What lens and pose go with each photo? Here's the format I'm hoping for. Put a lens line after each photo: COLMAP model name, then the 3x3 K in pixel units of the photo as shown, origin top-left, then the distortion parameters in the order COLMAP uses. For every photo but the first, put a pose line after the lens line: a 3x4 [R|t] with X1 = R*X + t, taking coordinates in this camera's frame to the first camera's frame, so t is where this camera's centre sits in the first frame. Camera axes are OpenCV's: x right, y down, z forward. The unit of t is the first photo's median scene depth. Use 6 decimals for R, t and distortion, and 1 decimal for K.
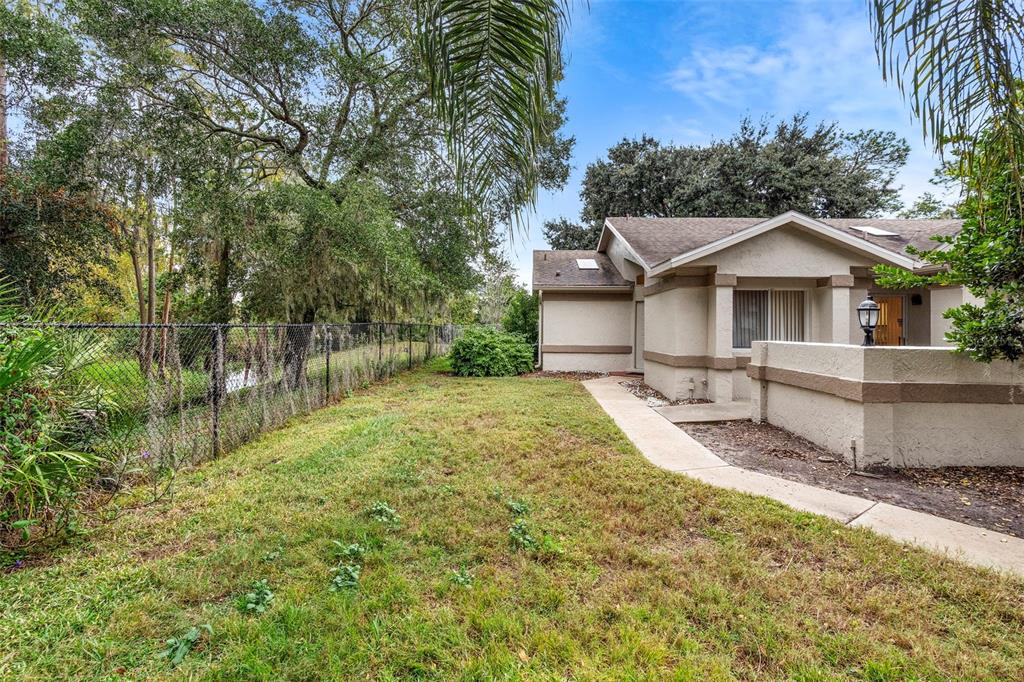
lens RADIAL K [[471.4, 0, 518.4], [0, 471.4, 323.2], [0, 0, 1]] dist [-0.000928, 0.000006]
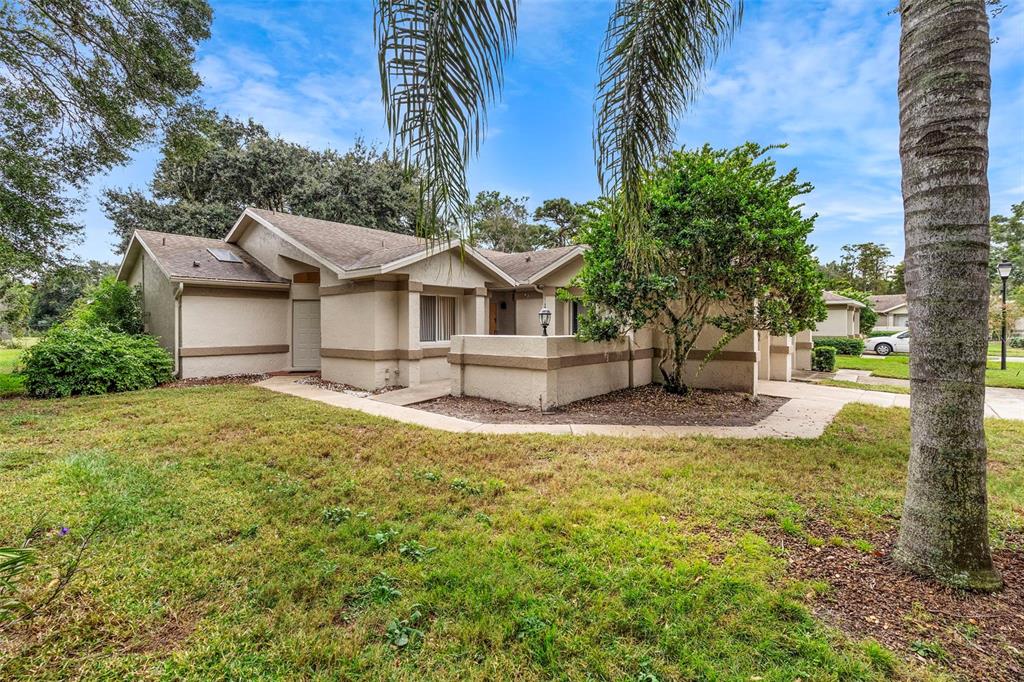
lens RADIAL K [[463.0, 0, 513.7], [0, 463.0, 330.1], [0, 0, 1]] dist [-0.001212, 0.000059]
pose [[0.636558, -0.018773, 0.771000, -0.306586], [0.002187, 0.999744, 0.022537, -0.004715], [-0.771226, -0.012660, 0.636436, 0.030353]]
